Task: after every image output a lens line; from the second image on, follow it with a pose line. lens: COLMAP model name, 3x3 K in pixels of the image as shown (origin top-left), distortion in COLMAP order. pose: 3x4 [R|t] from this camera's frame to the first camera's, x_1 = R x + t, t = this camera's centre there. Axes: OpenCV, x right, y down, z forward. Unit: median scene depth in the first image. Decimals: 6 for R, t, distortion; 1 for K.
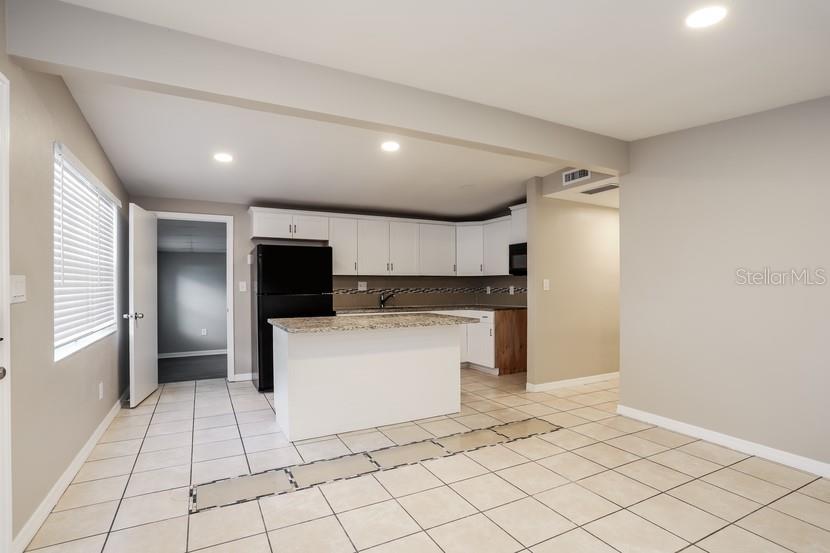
lens RADIAL K [[410.2, 0, 414.1], [0, 410.2, 281.1], [0, 0, 1]] dist [-0.014804, 0.000708]
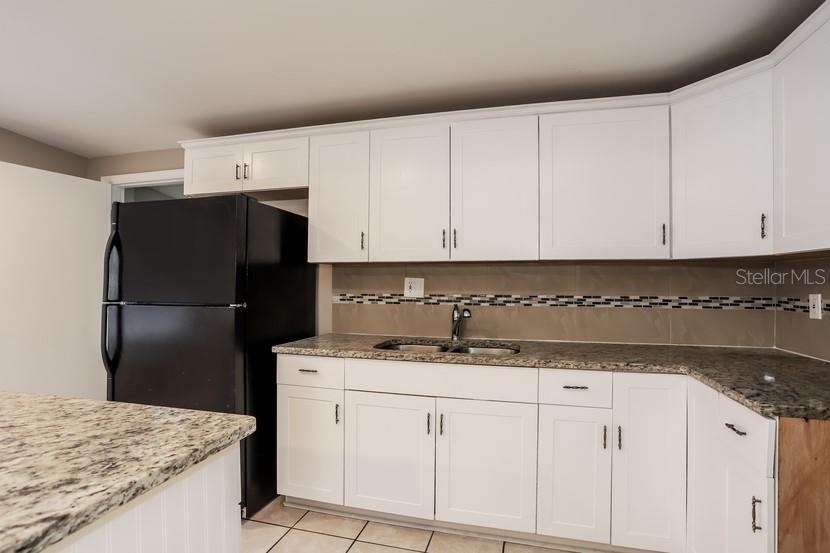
lens RADIAL K [[410.2, 0, 439.2], [0, 410.2, 274.0], [0, 0, 1]] dist [-0.014804, 0.000708]
pose [[0.755696, -0.009628, -0.654852, 0.191575], [0.001084, 0.999909, -0.013450, 0.003767], [0.654922, 0.009454, 0.755637, 0.698026]]
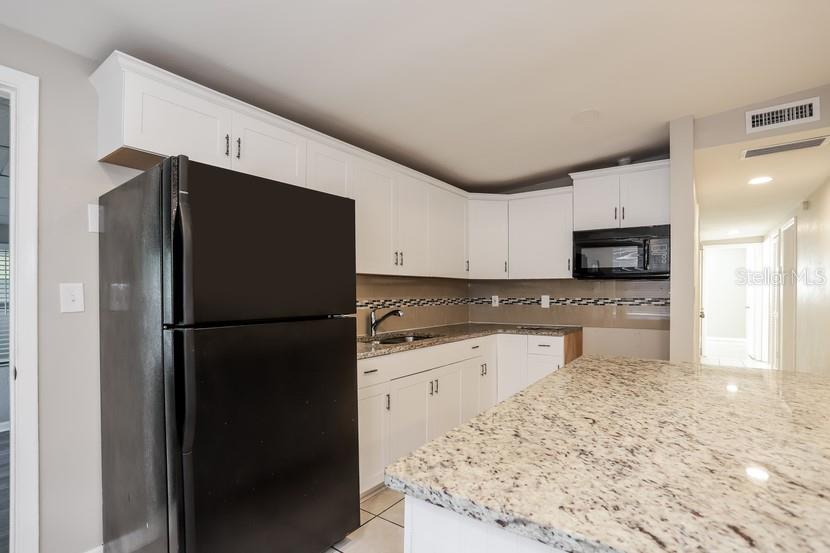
lens RADIAL K [[410.2, 0, 399.6], [0, 410.2, 294.1], [0, 0, 1]] dist [-0.014804, 0.000708]
pose [[0.904621, 0.002095, 0.426212, -0.284193], [-0.008906, 0.999862, 0.013988, 0.003274], [-0.426124, -0.016450, 0.904515, 0.521931]]
